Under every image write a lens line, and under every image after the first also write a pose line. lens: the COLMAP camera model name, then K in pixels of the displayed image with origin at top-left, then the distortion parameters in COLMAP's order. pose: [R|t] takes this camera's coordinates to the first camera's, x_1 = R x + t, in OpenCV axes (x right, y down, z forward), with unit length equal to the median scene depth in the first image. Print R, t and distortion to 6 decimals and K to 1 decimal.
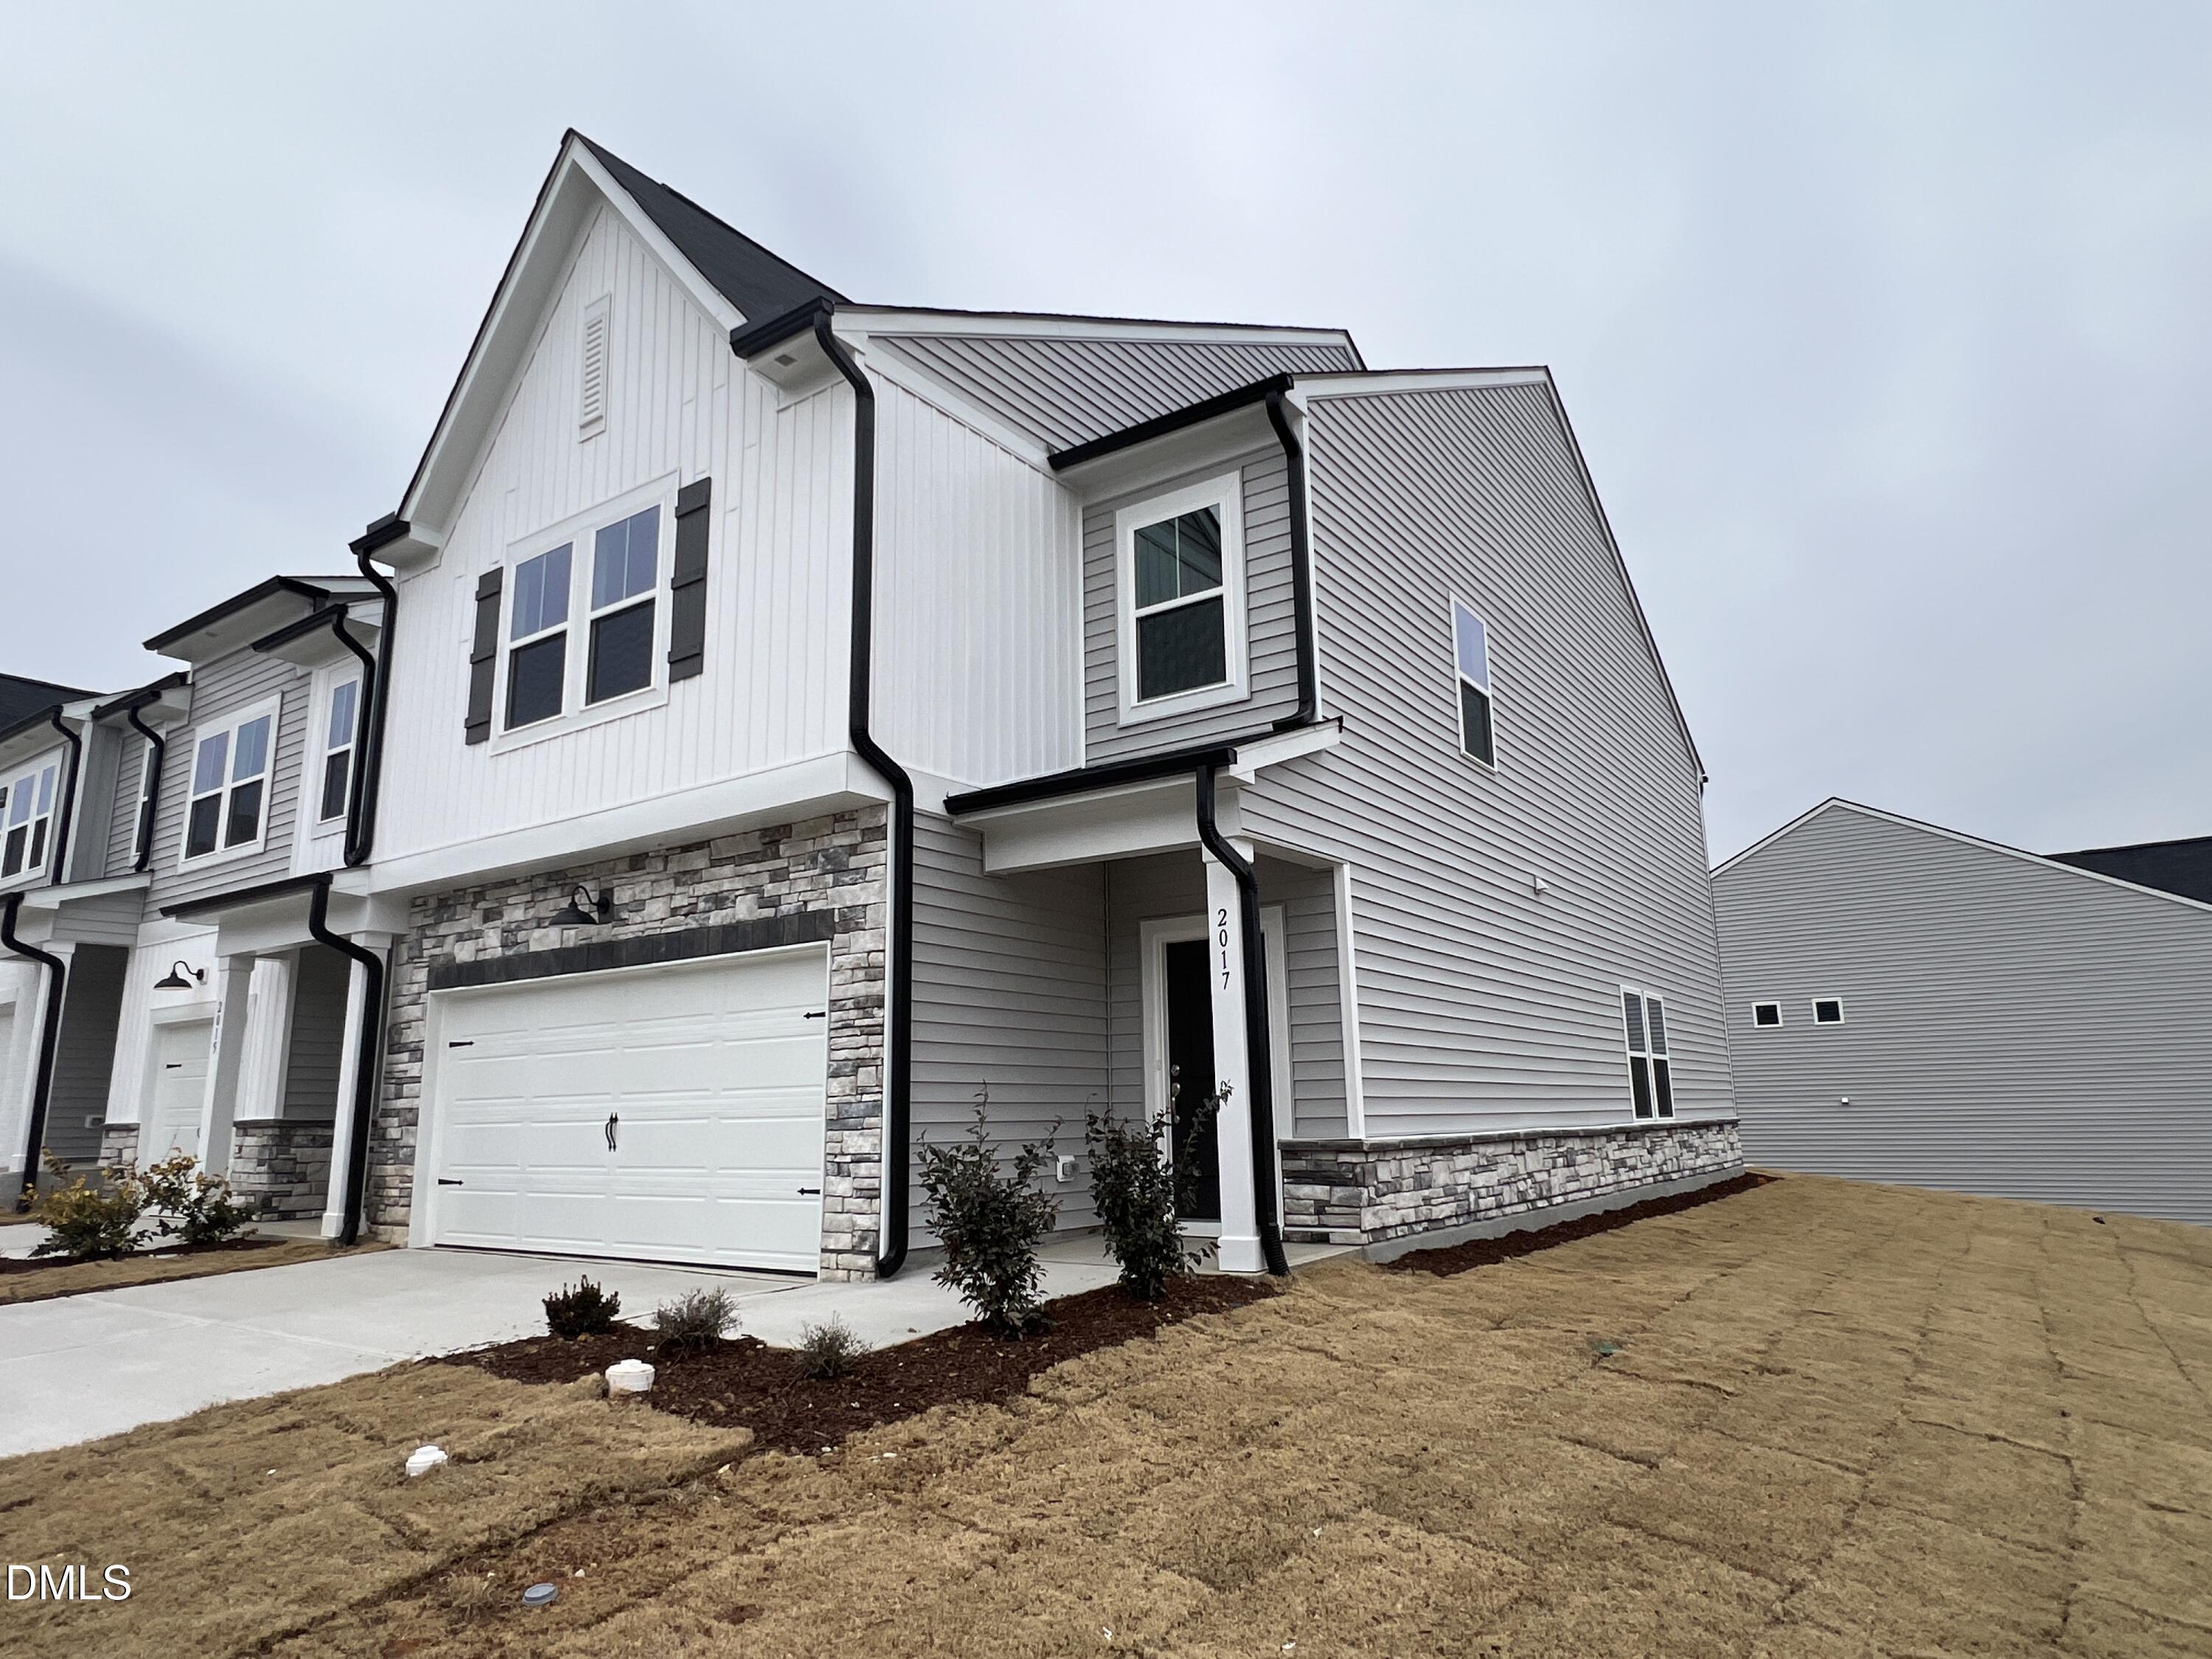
lens RADIAL K [[1324.5, 0, 1106.0], [0, 1324.5, 829.5], [0, 0, 1]] dist [0.005443, -0.032485]
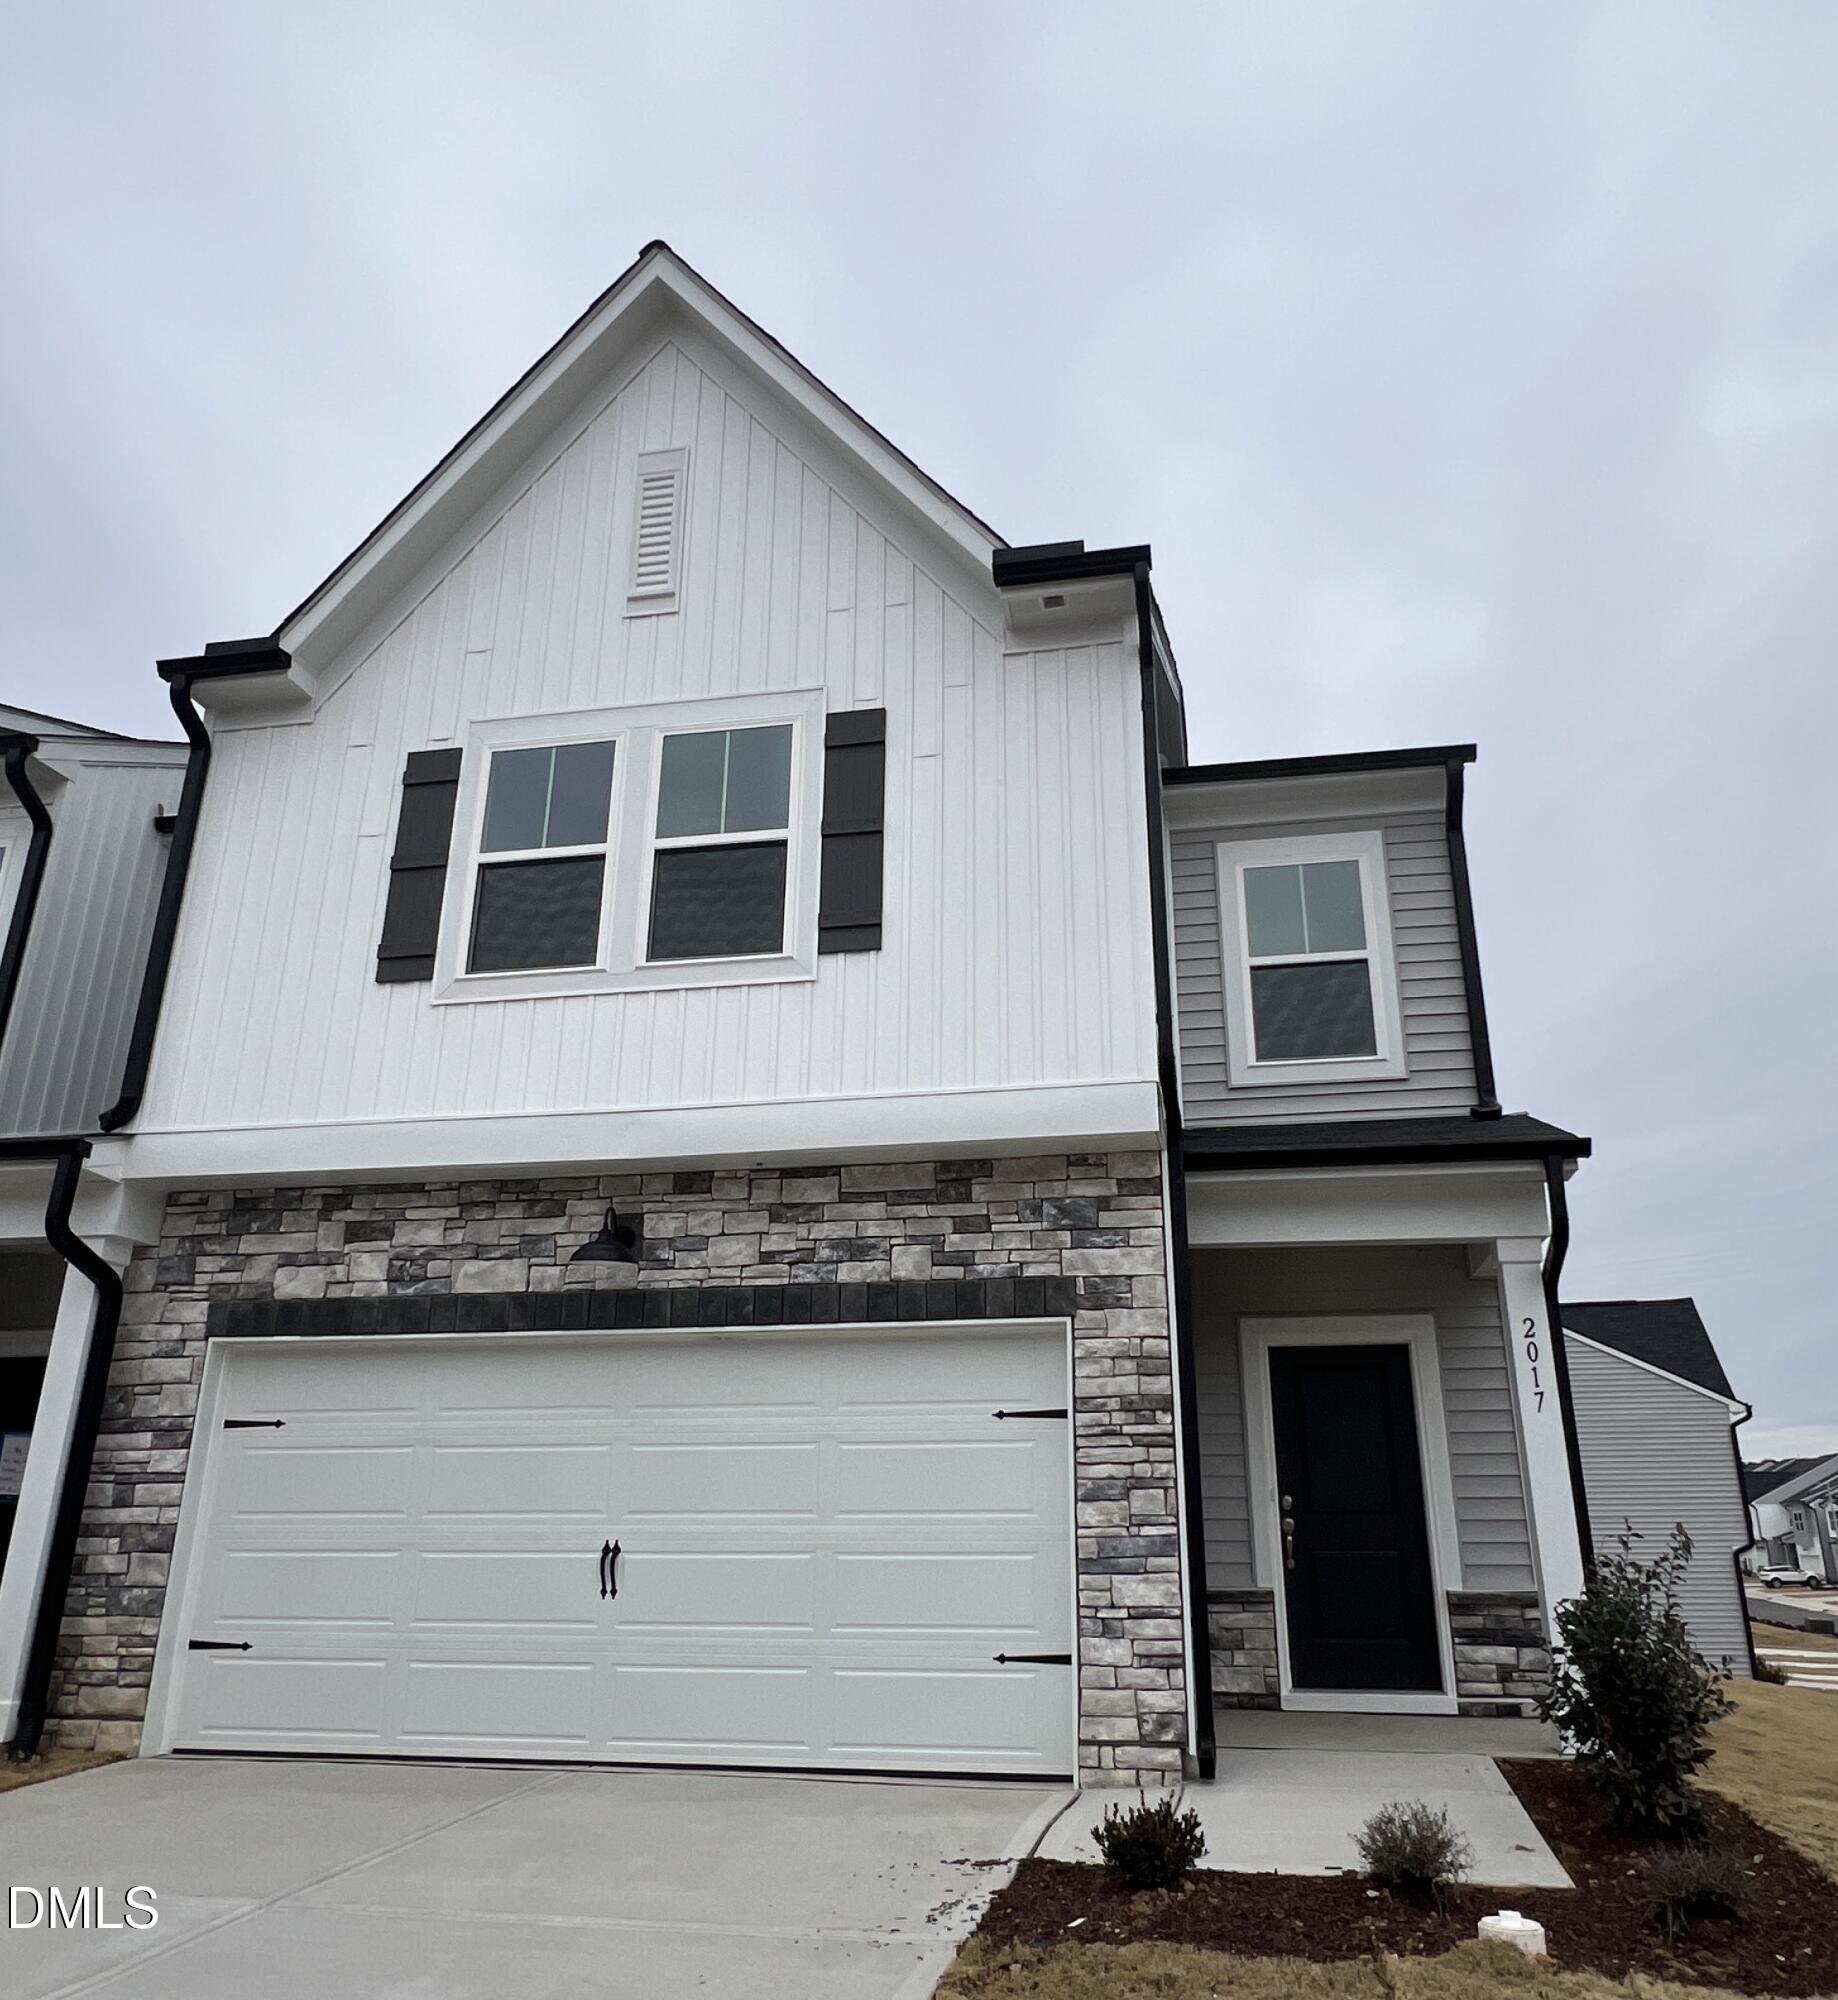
lens RADIAL K [[1525.4, 0, 921.7], [0, 1525.4, 957.6], [0, 0, 1]] dist [-0.002753, -0.005233]
pose [[0.911579, 0.166224, 0.376024, -0.587042], [-0.105055, 0.978435, -0.177844, 0.040252], [-0.397477, 0.122615, 0.909383, 0.171473]]
